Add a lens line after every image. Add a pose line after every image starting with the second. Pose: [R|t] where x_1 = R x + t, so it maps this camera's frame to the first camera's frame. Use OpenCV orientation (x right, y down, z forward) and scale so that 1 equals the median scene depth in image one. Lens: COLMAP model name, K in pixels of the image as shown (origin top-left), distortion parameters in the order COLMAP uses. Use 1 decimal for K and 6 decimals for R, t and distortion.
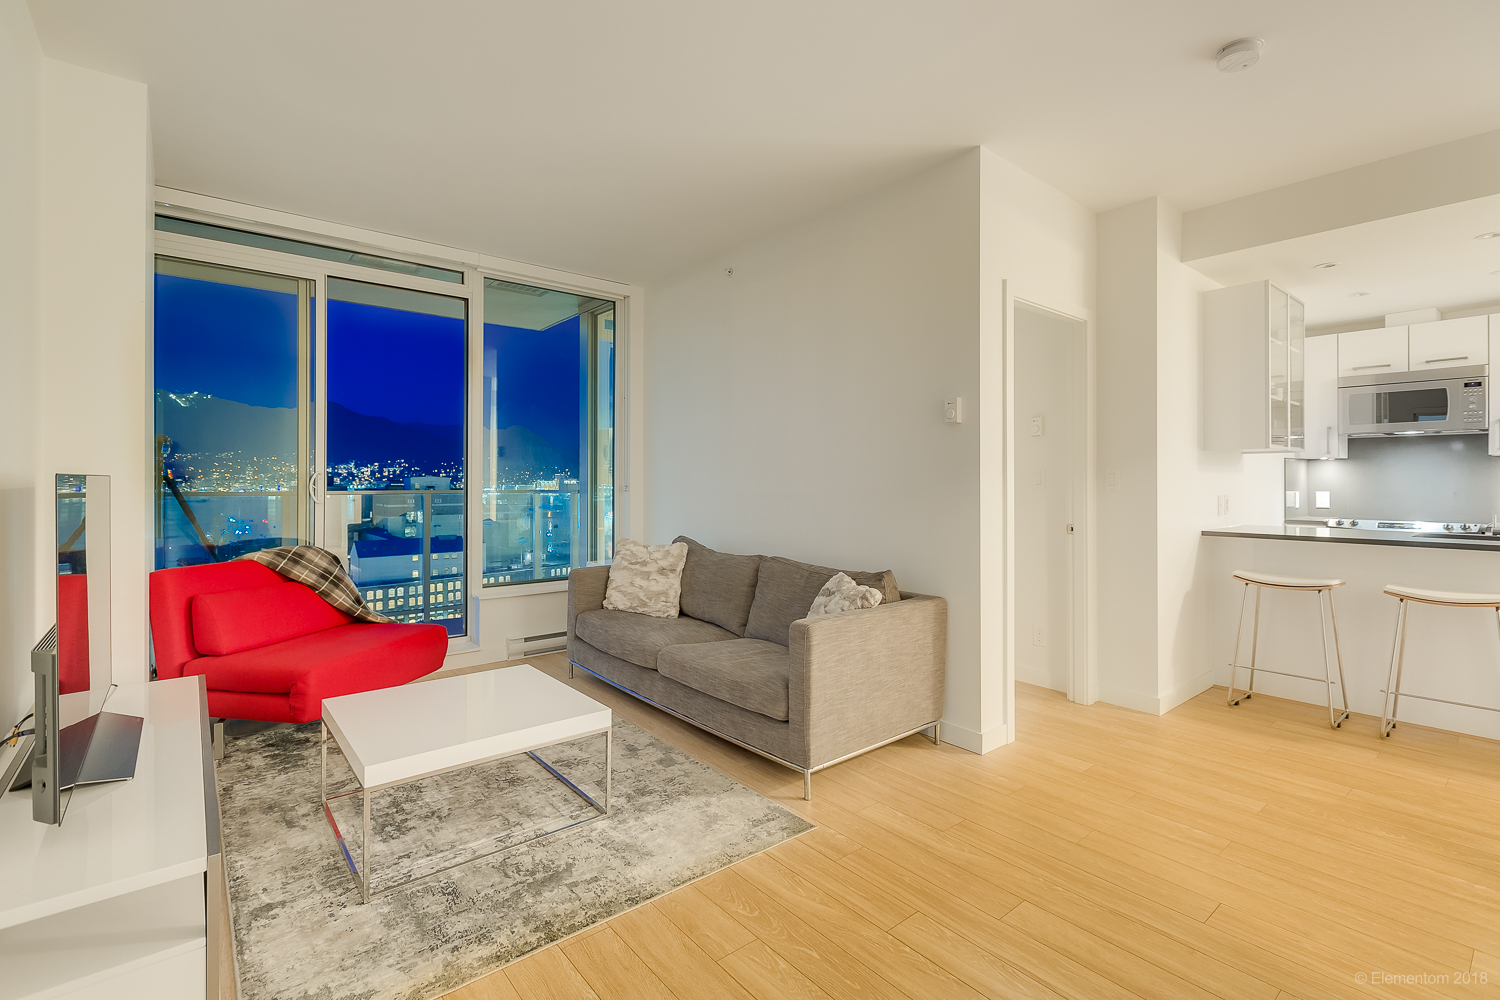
lens RADIAL K [[685.9, 0, 753.5], [0, 685.9, 494.3], [0, 0, 1]] dist [0.001113, -0.000142]
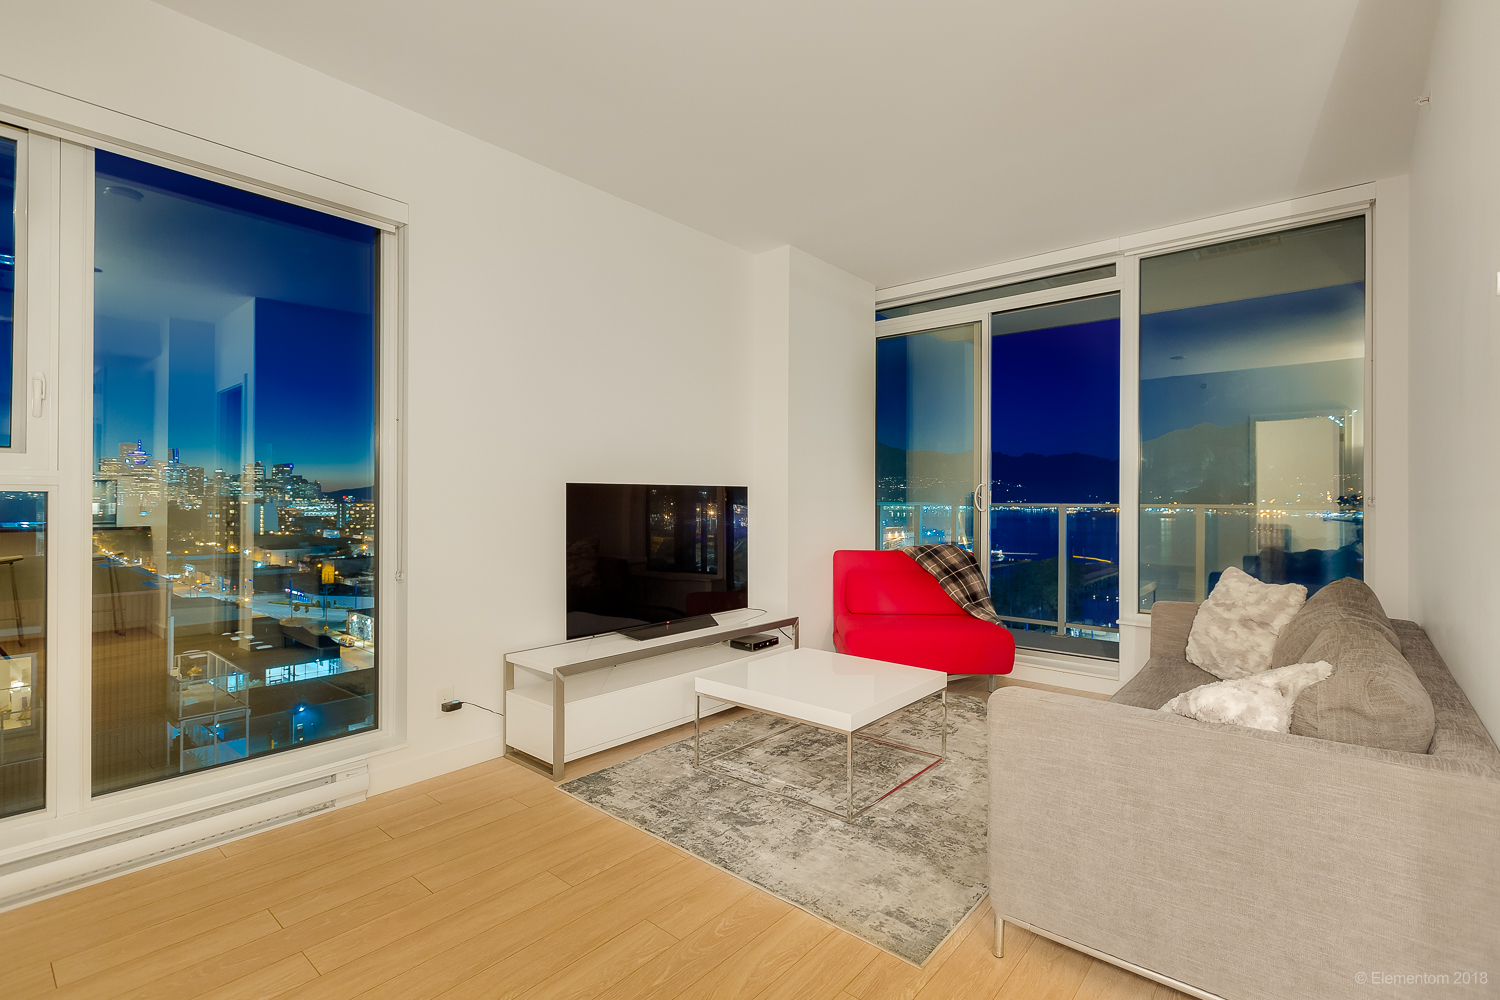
lens RADIAL K [[685.9, 0, 751.1], [0, 685.9, 503.9], [0, 0, 1]] dist [0.001113, -0.000142]
pose [[0.164729, 0.005891, -0.986321, 0.740507], [-0.023108, 0.999731, 0.002112, 0.011882], [0.986068, 0.022444, 0.164821, 0.689673]]
